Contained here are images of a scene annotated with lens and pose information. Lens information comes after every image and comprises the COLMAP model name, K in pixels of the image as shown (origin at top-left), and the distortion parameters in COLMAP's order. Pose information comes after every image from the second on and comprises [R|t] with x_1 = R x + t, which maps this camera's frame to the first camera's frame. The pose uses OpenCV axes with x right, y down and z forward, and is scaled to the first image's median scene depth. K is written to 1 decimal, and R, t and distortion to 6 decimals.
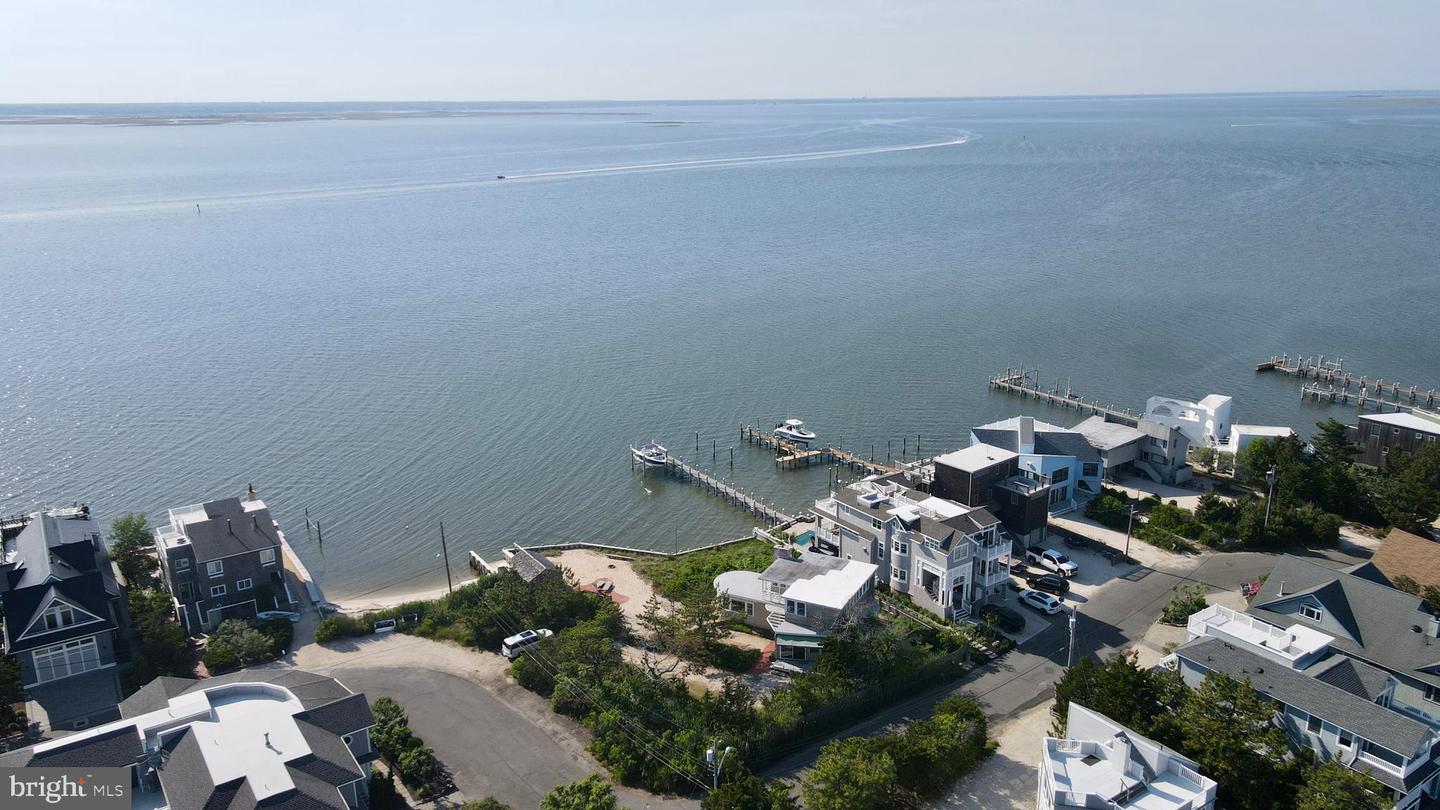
lens RADIAL K [[1049.1, 0, 712.8], [0, 1049.1, 420.0], [0, 0, 1]] dist [0.006718, 0.023046]
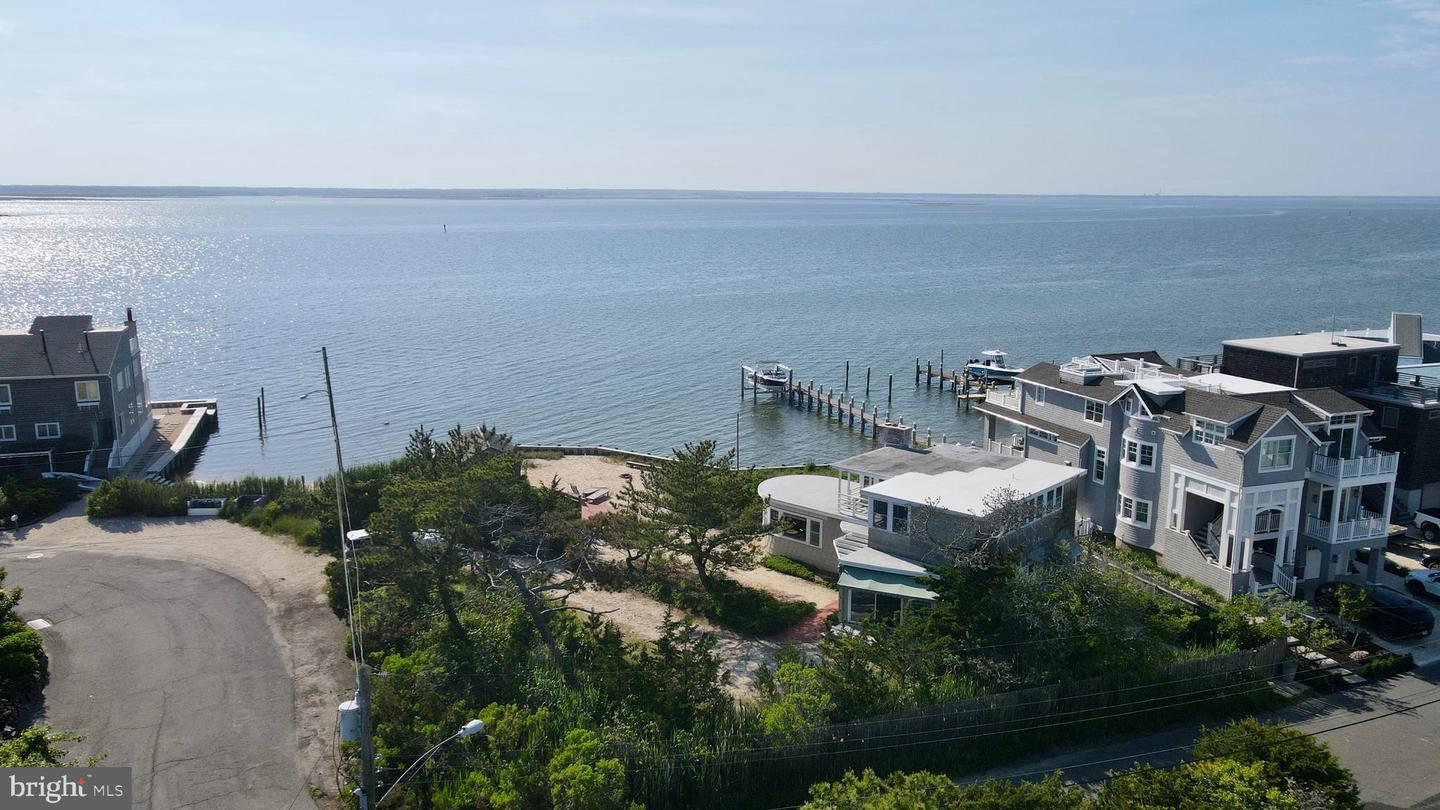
lens RADIAL K [[1049.1, 0, 714.9], [0, 1049.1, 406.8], [0, 0, 1]] dist [0.006718, 0.023046]
pose [[0.967710, 0.065647, -0.243366, 0.105750], [-0.088725, 0.992414, -0.085104, 0.162925], [0.235933, 0.103949, 0.966194, 0.479350]]
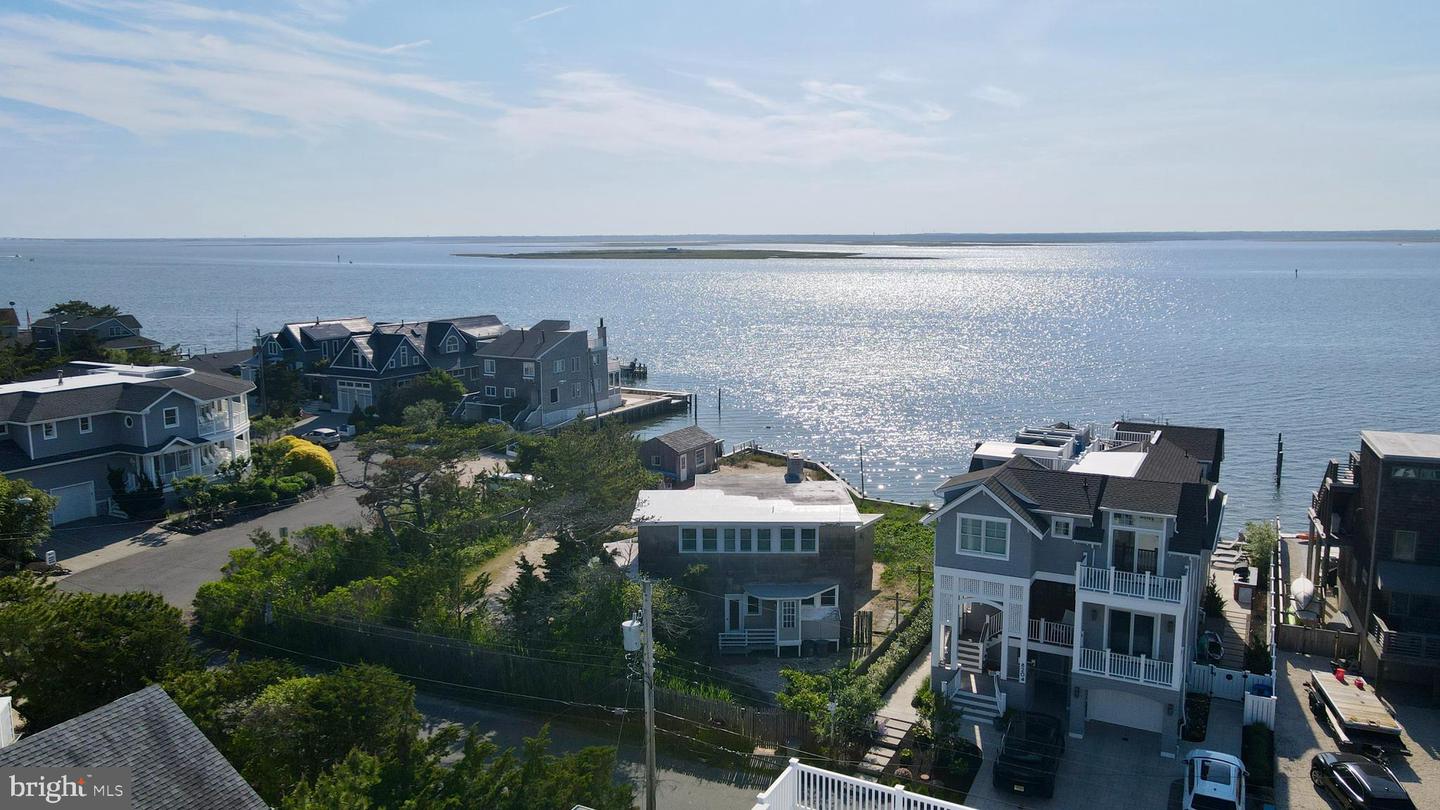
lens RADIAL K [[1049.1, 0, 726.8], [0, 1049.1, 400.6], [0, 0, 1]] dist [0.006718, 0.023046]
pose [[0.469380, 0.145340, -0.870953, 0.508699], [-0.260716, 0.965197, 0.020560, 0.092192], [0.843629, 0.217421, 0.490936, 0.702465]]
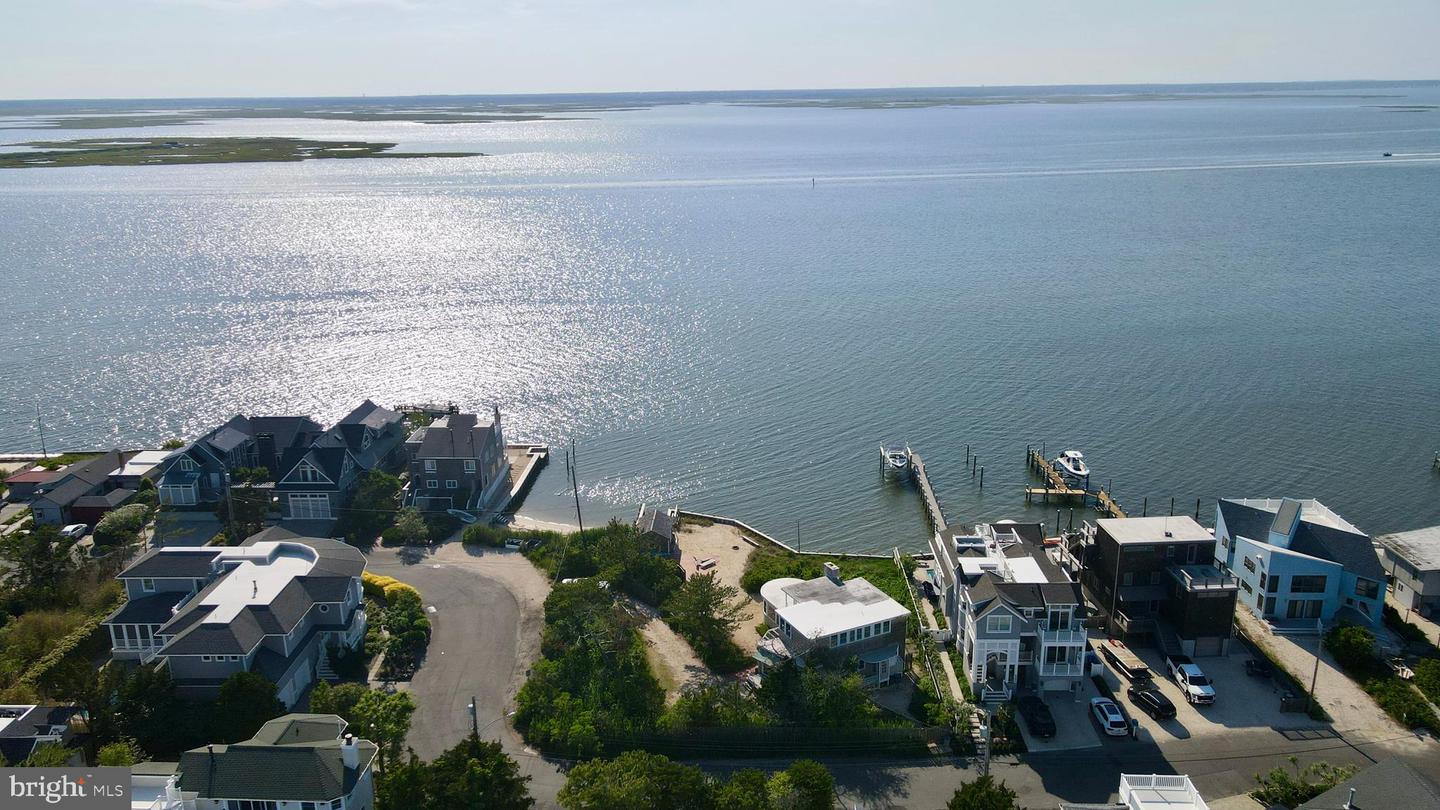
lens RADIAL K [[1049.1, 0, 721.0], [0, 1049.1, 402.5], [0, 0, 1]] dist [0.006718, 0.023046]
pose [[0.809688, 0.167786, -0.562364, 0.488183], [-0.168239, 0.984401, 0.051476, -0.053916], [0.562229, 0.052932, 0.825286, 0.163942]]
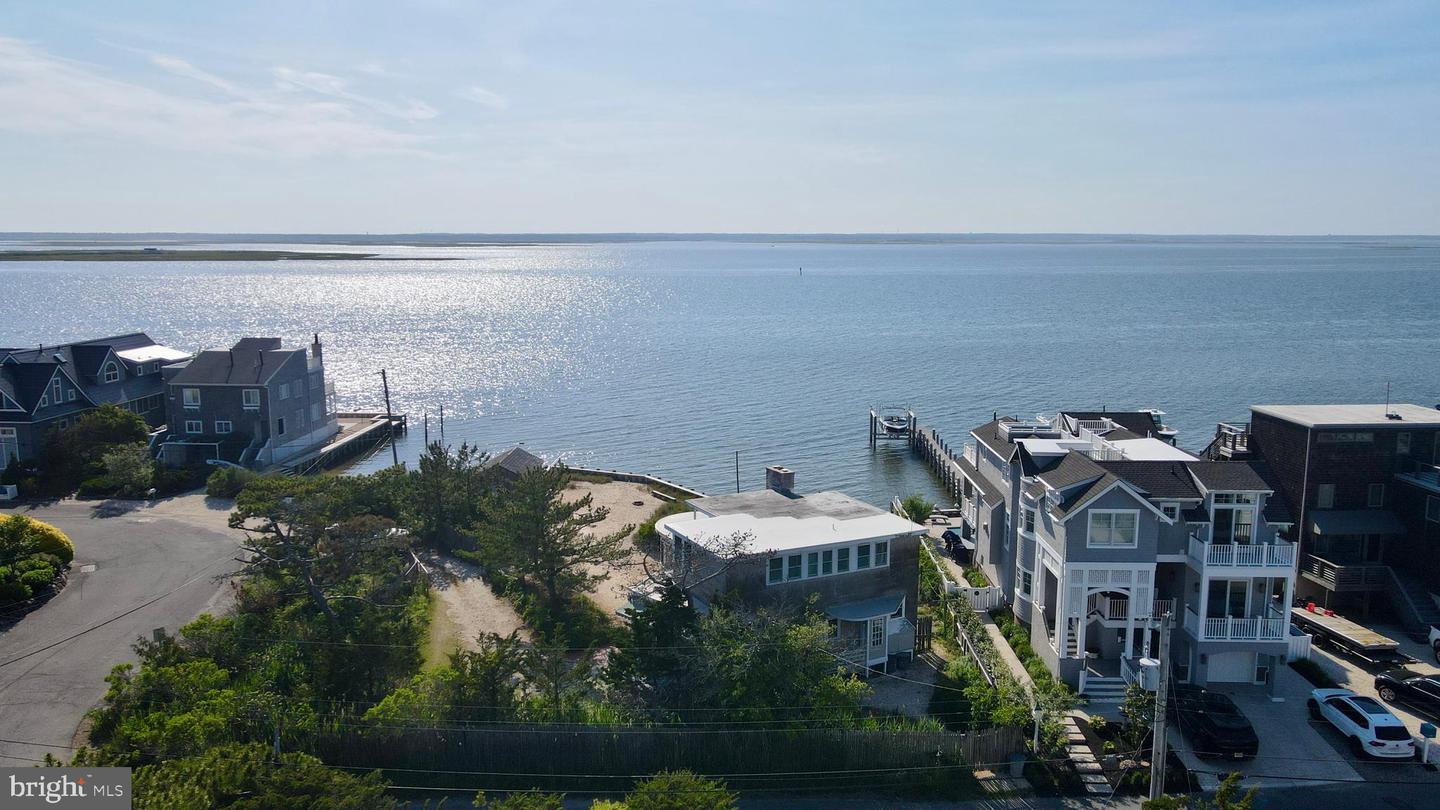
lens RADIAL K [[1049.1, 0, 719.0], [0, 1049.1, 399.7], [0, 0, 1]] dist [0.006718, 0.023046]
pose [[0.810608, 0.101525, -0.576721, 0.335137], [-0.181166, 0.980018, -0.082117, 0.134928], [0.556860, 0.171047, 0.812803, 0.557786]]
